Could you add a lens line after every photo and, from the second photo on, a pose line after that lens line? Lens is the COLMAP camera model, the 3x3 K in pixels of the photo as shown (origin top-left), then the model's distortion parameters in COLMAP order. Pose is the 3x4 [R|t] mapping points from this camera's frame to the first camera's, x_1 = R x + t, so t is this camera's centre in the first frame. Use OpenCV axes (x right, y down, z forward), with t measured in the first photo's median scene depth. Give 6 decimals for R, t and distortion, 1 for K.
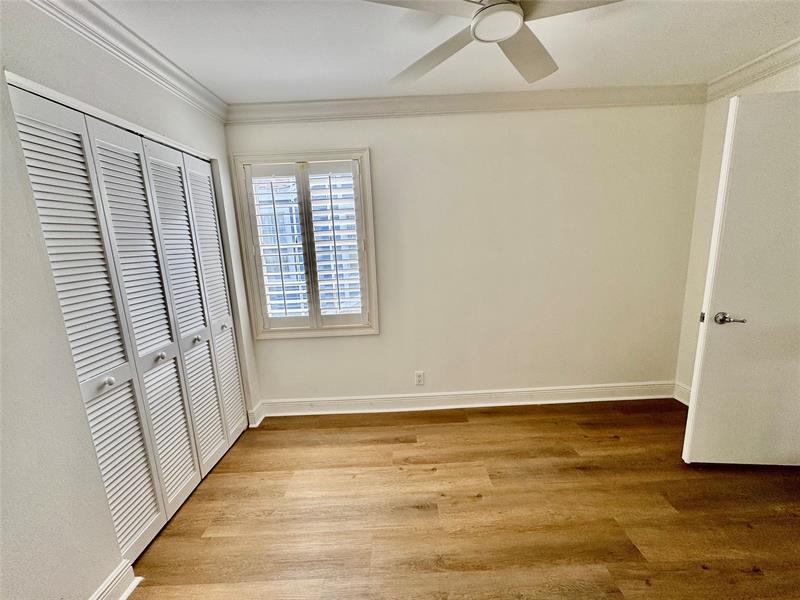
lens RADIAL K [[319.0, 0, 396.5], [0, 319.0, 297.6], [0, 0, 1]] dist [-0.006589, 0.000436]
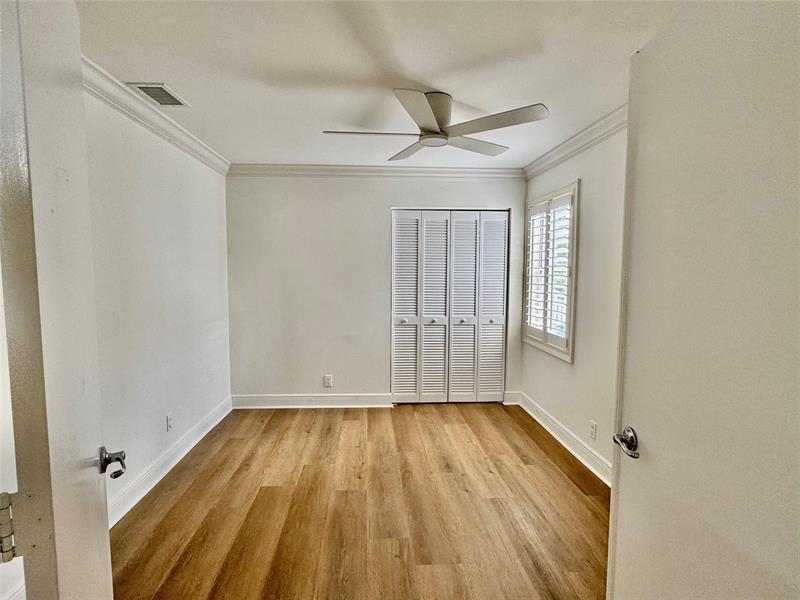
lens RADIAL K [[394.0, 0, 401.7], [0, 394.0, 298.2], [0, 0, 1]] dist [0.001668, -0.000501]
pose [[0.094166, 0.118680, -0.988457, 1.315537], [-0.183529, 0.977922, 0.099931, -0.131192], [0.978494, 0.172001, 0.113868, 0.407892]]
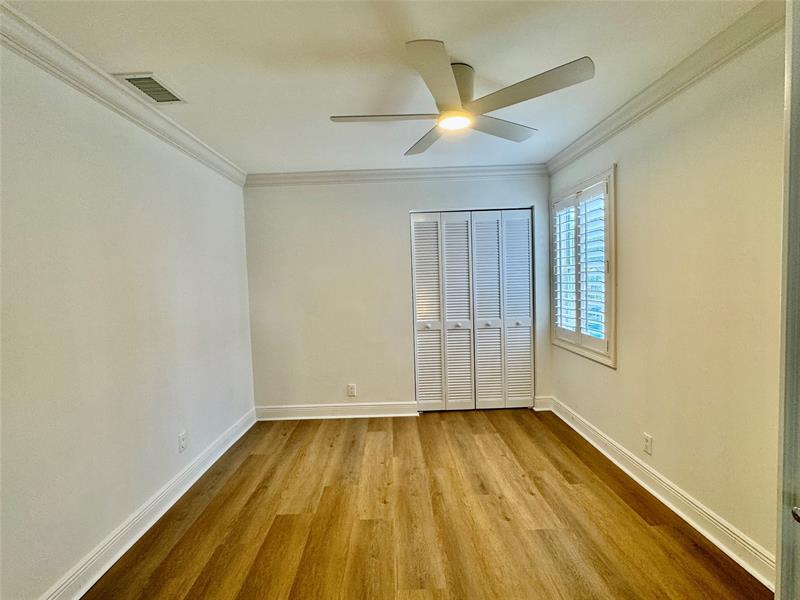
lens RADIAL K [[343.5, 0, 399.6], [0, 343.5, 303.8], [0, 0, 1]] dist [0.000324, -0.000140]
pose [[0.034372, 0.111370, -0.993184, 1.046135], [-0.141846, 0.984255, 0.105459, -0.092874], [0.989292, 0.137255, 0.049628, 0.432353]]
